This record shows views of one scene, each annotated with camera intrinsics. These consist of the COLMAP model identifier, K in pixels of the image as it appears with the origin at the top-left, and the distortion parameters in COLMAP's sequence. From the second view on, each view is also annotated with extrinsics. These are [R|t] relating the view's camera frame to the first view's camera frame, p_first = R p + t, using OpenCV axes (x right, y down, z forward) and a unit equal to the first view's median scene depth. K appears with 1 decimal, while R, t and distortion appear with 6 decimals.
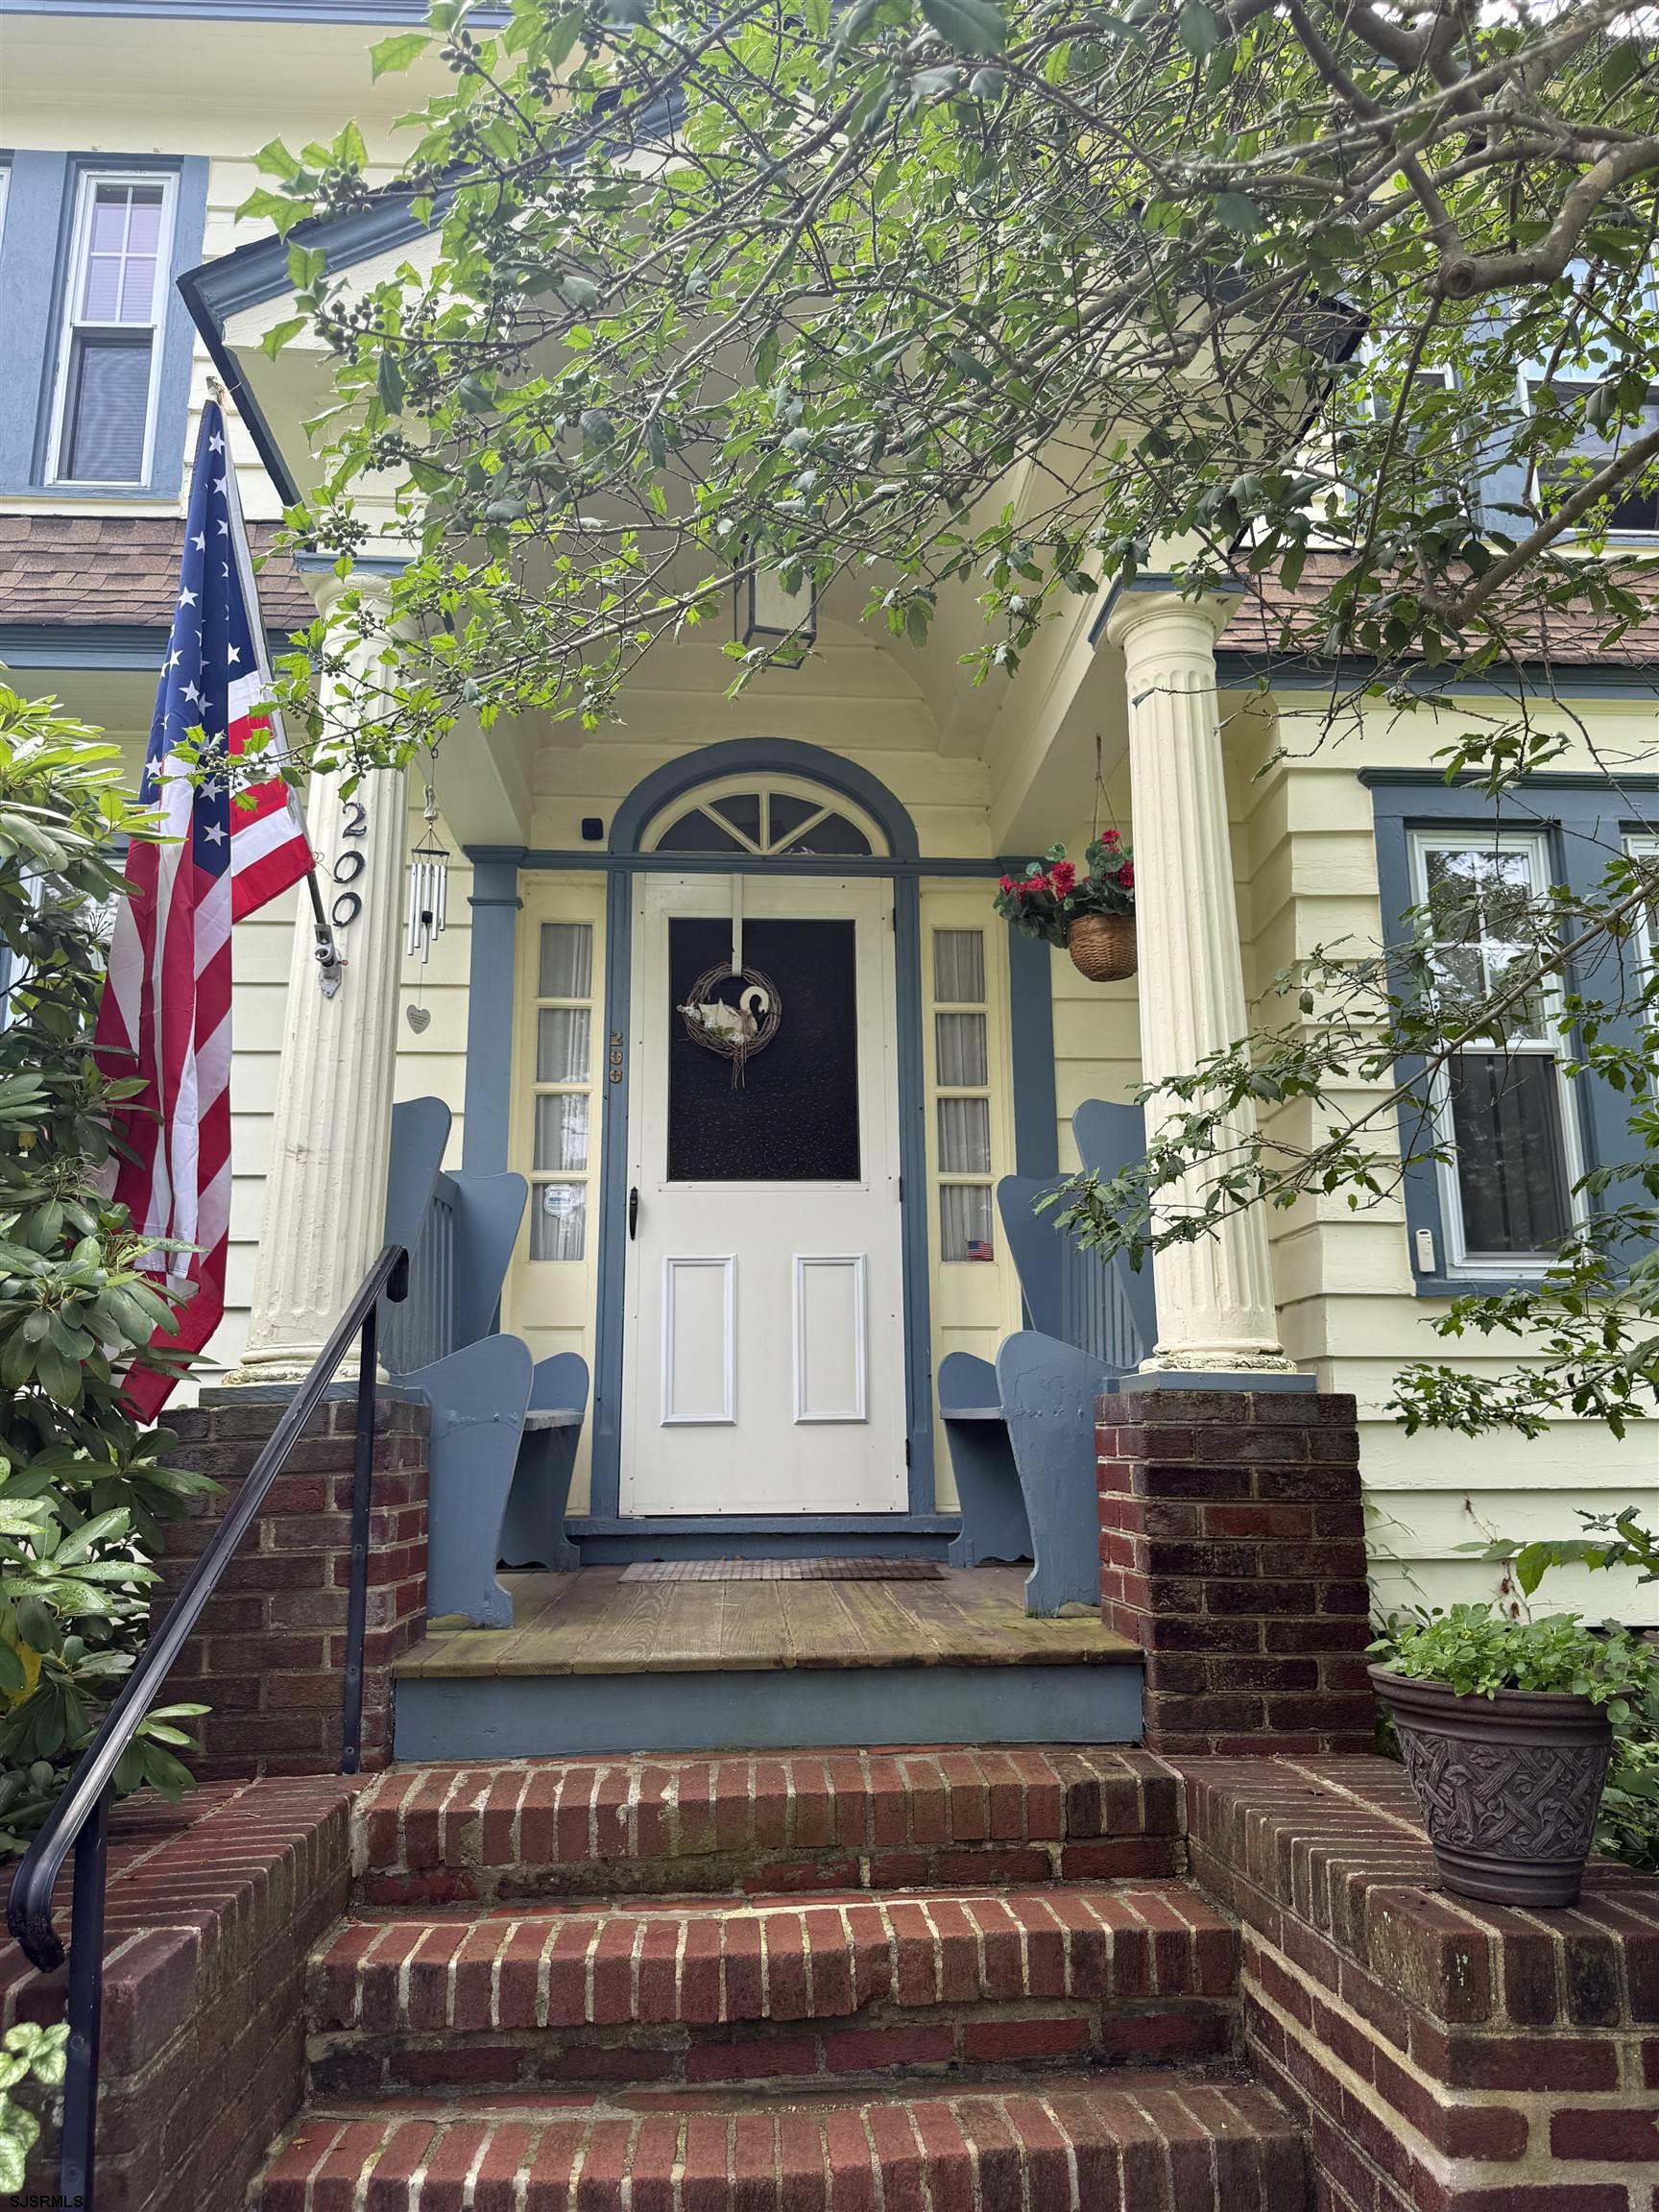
lens RADIAL K [[1569.3, 0, 829.5], [0, 1569.3, 1106.0], [0, 0, 1]] dist [0.112550, -0.133476]
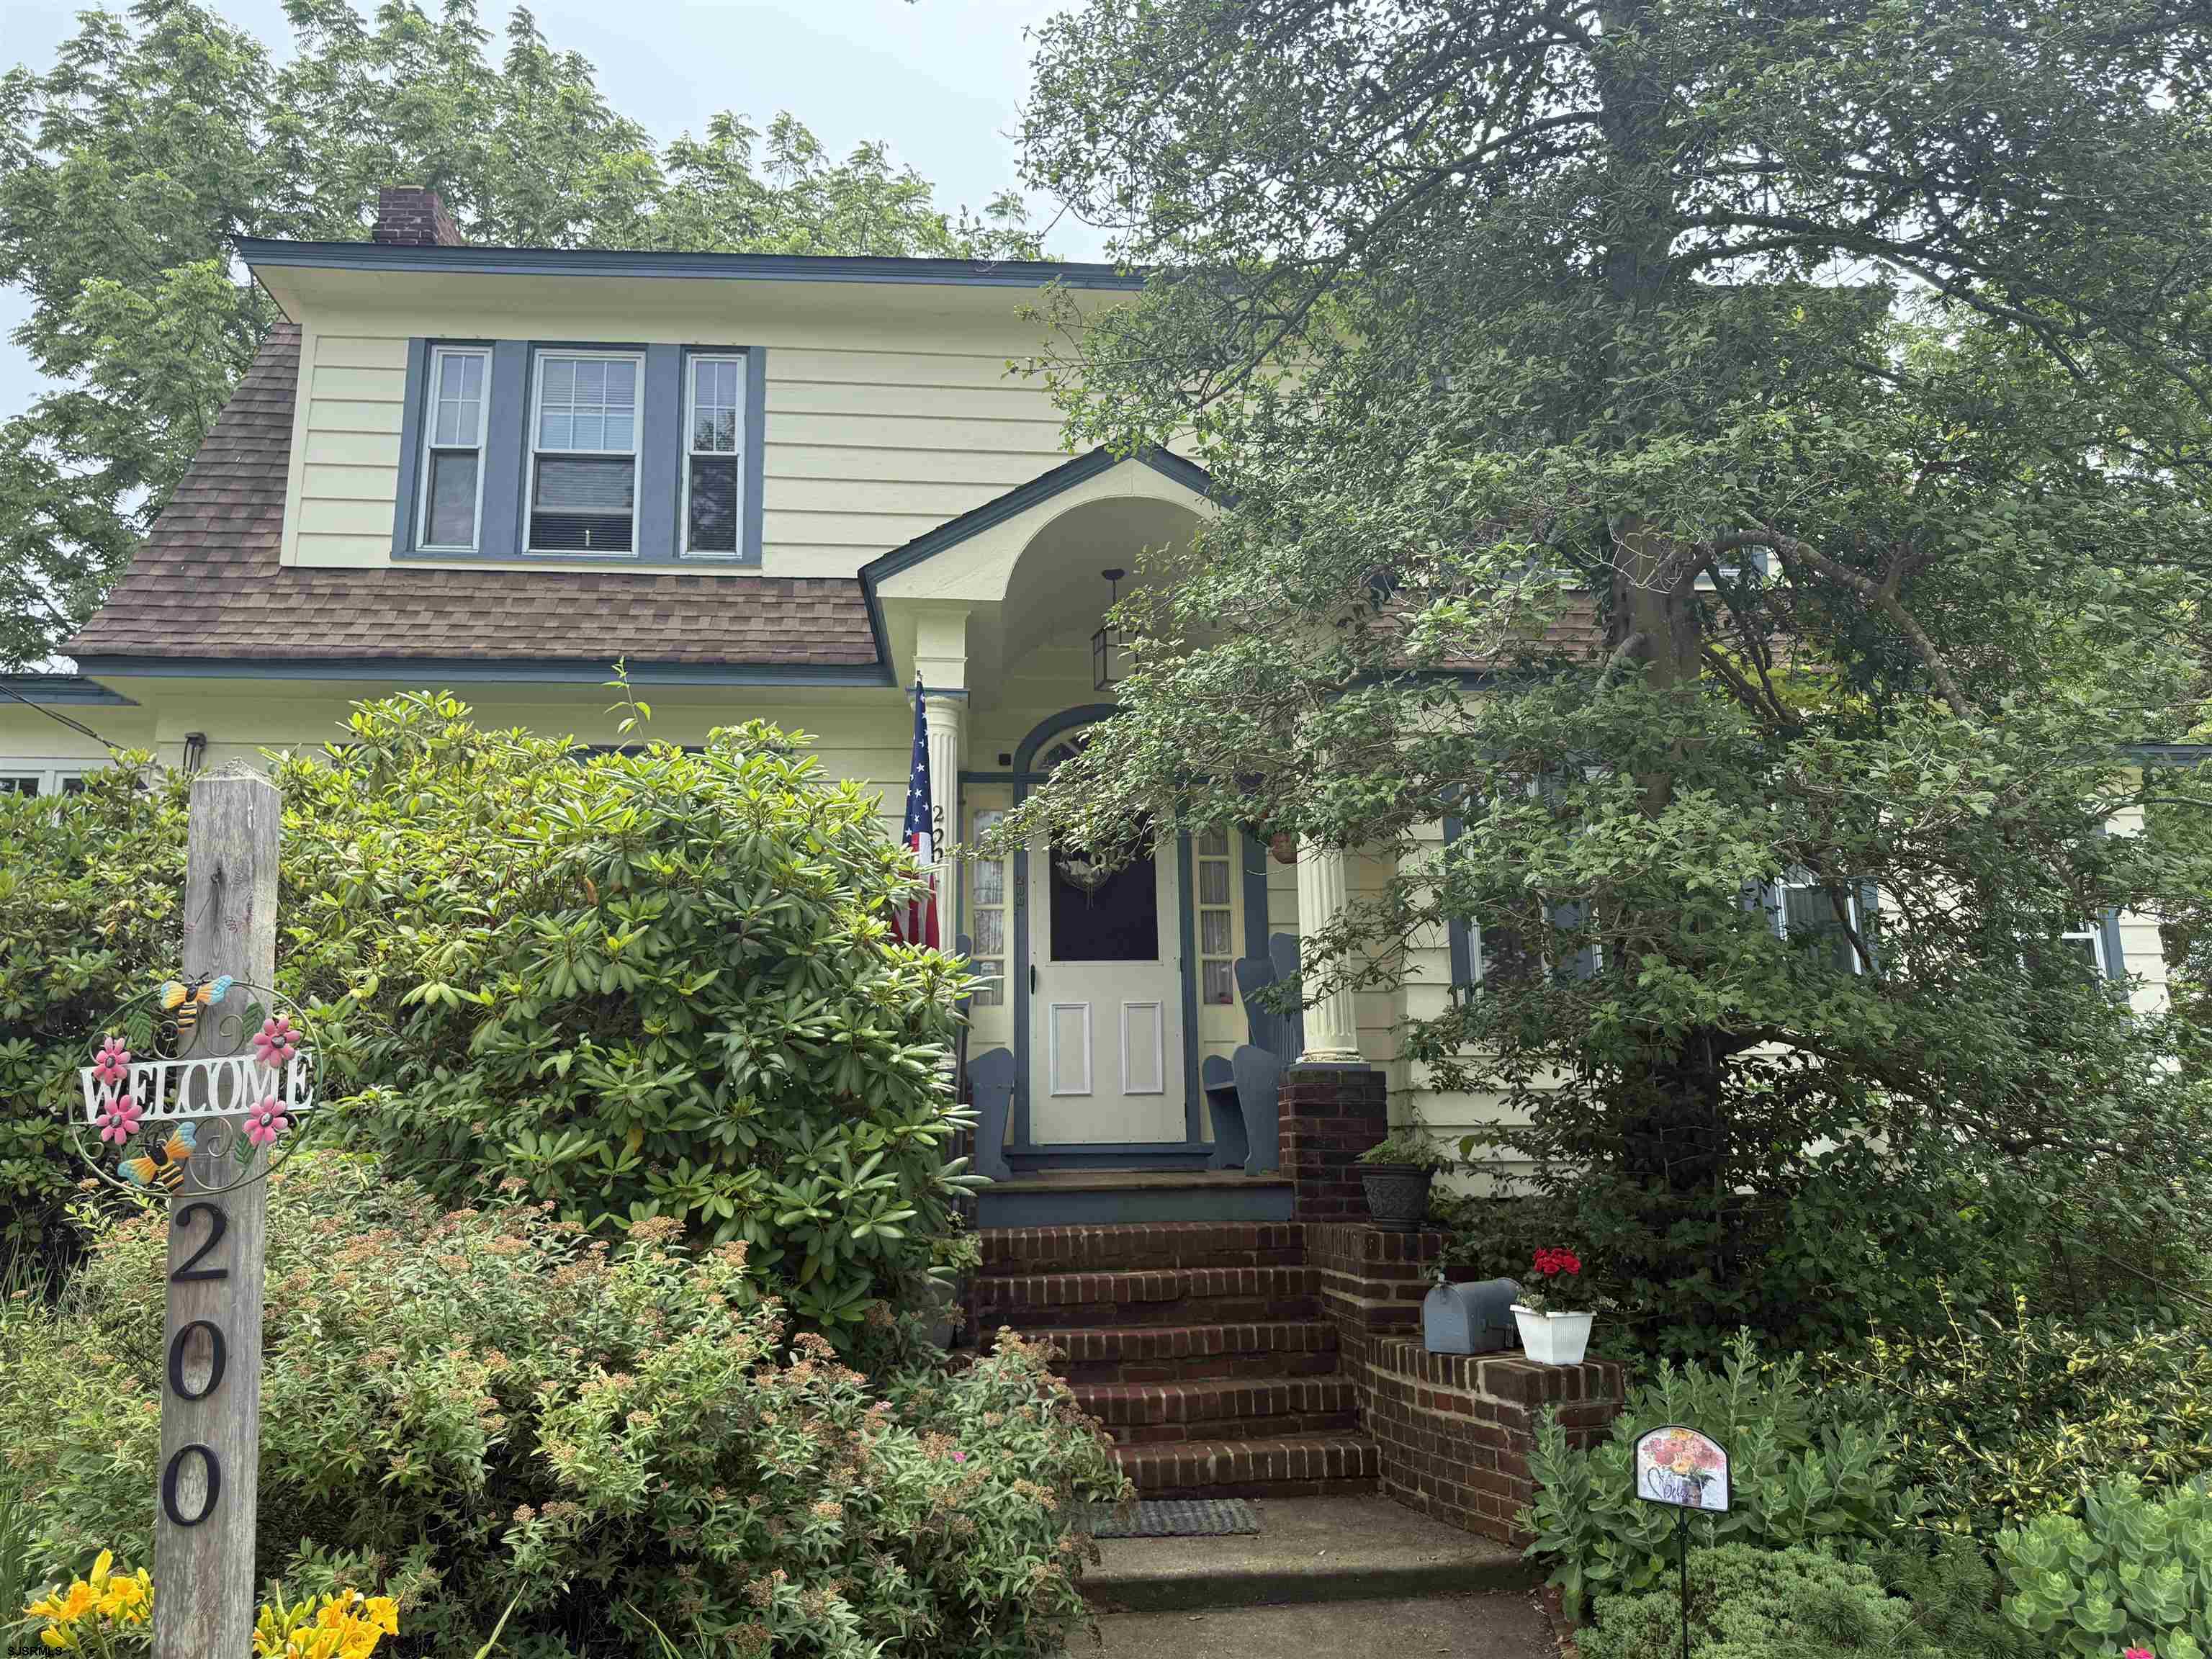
lens RADIAL K [[1569.3, 0, 1106.0], [0, 1569.3, 829.5], [0, 0, 1]] dist [0.112550, -0.133476]
pose [[0.999866, -0.003128, 0.016097, -0.070590], [0.002975, 0.999950, 0.009510, -0.122326], [-0.016126, -0.009461, 0.999825, -0.813528]]
